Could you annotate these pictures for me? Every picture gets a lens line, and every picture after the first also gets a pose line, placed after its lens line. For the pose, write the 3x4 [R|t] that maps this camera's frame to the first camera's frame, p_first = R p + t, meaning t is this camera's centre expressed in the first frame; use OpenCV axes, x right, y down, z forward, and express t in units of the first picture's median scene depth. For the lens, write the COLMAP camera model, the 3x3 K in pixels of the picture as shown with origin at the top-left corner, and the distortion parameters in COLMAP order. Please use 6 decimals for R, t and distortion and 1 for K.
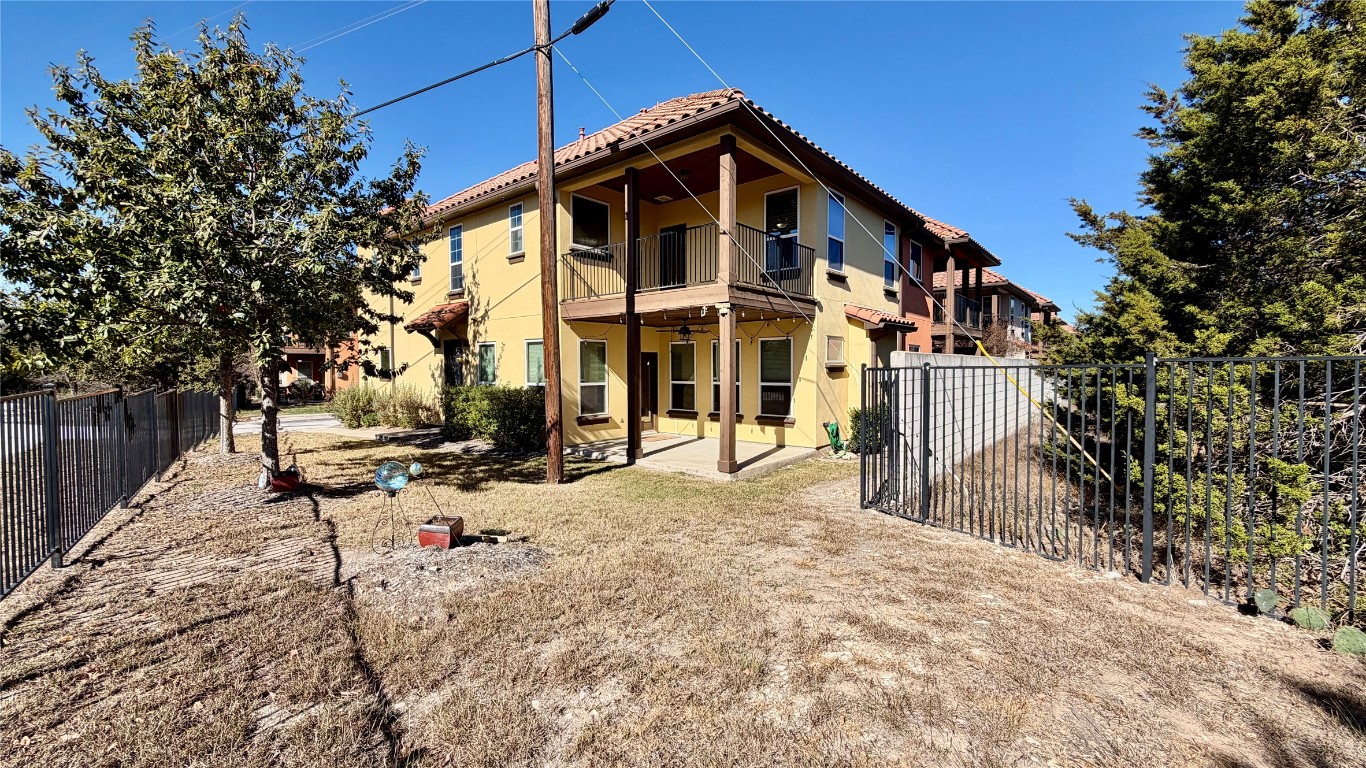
lens RADIAL K [[544.5, 0, 685.5], [0, 544.5, 385.2], [0, 0, 1]] dist [-0.001439, 0.000462]
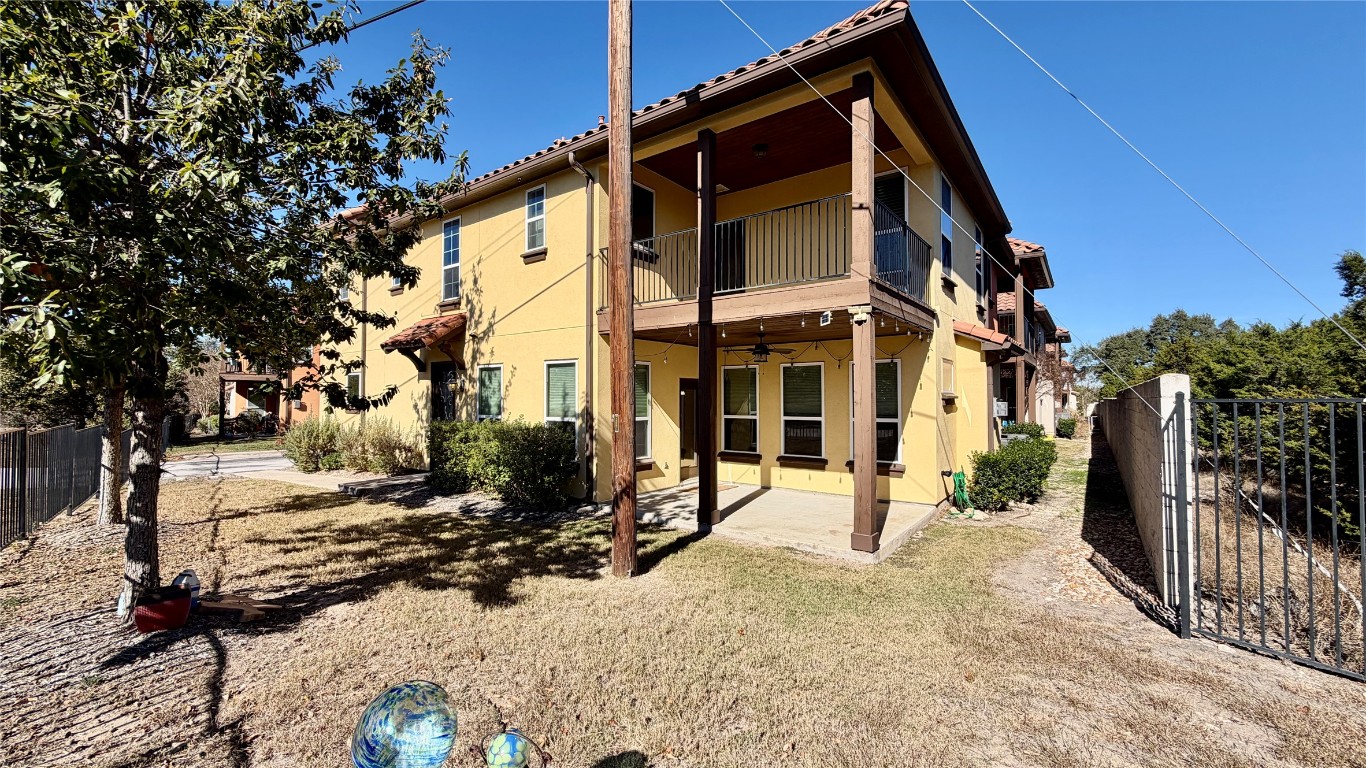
lens RADIAL K [[544.5, 0, 681.7], [0, 544.5, 383.3], [0, 0, 1]] dist [-0.001439, 0.000462]
pose [[0.998930, 0.006872, 0.045735, -0.147399], [-0.004044, 0.998090, -0.061642, -0.005766], [-0.046071, 0.061391, 0.997050, 0.247274]]
